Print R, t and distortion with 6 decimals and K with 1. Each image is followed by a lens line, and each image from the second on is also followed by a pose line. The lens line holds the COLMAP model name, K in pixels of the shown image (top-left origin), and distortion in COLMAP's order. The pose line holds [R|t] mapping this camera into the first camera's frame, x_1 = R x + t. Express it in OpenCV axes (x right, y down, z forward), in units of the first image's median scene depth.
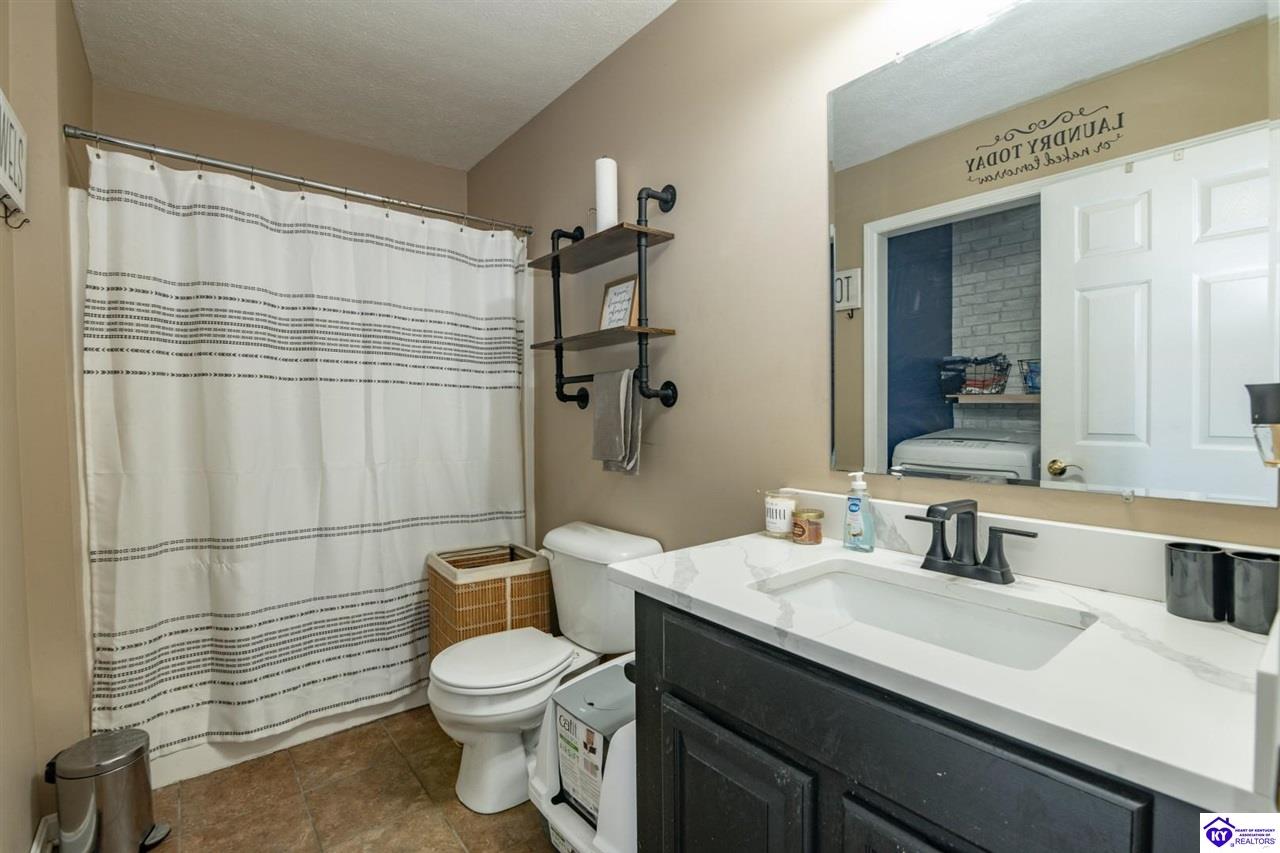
lens RADIAL K [[581.8, 0, 651.1], [0, 581.8, 429.2], [0, 0, 1]] dist [-0.021978, -0.000091]
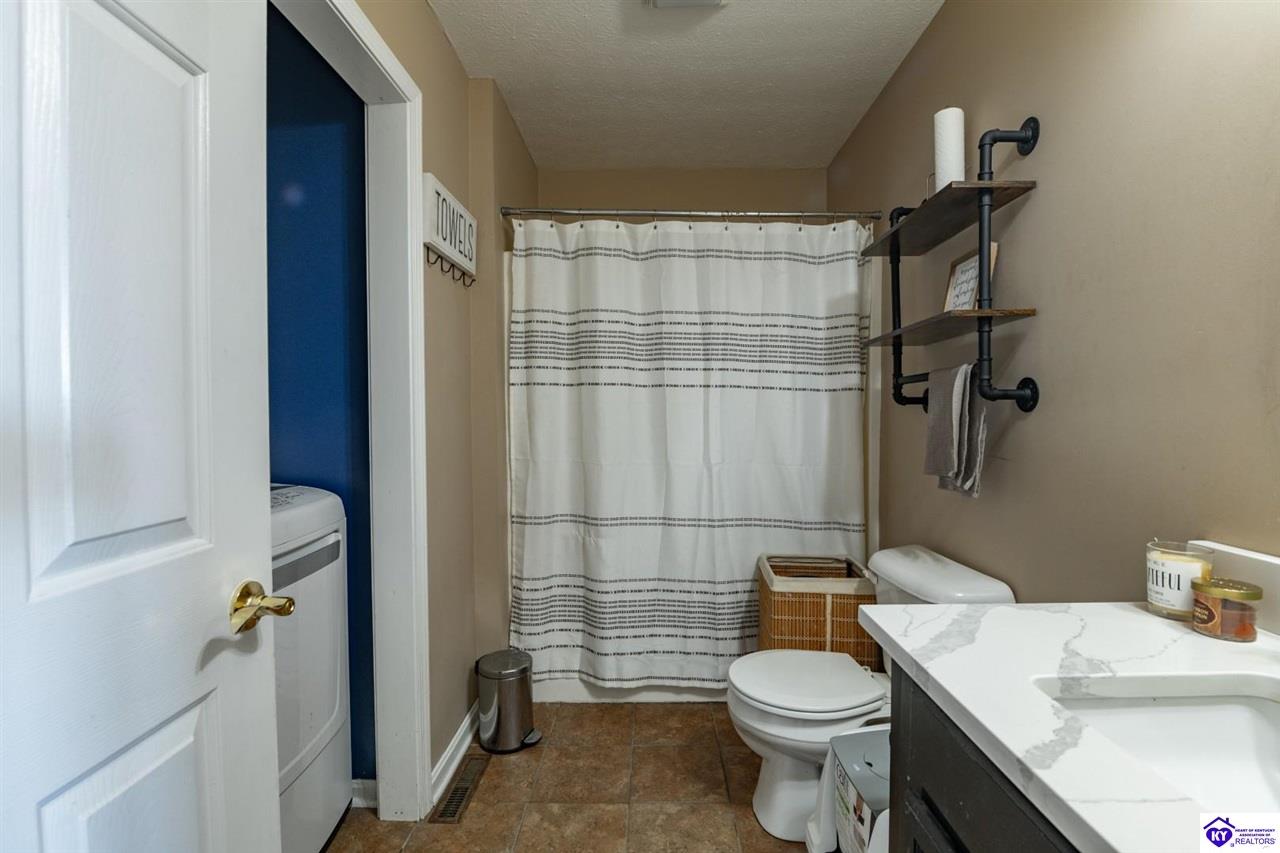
lens RADIAL K [[581.8, 0, 651.1], [0, 581.8, 429.2], [0, 0, 1]] dist [-0.021978, -0.000091]
pose [[0.768960, 0.023224, -0.638875, 0.133790], [-0.025575, 0.999657, 0.005557, -0.007111], [0.638785, 0.012066, 0.769290, 0.111711]]
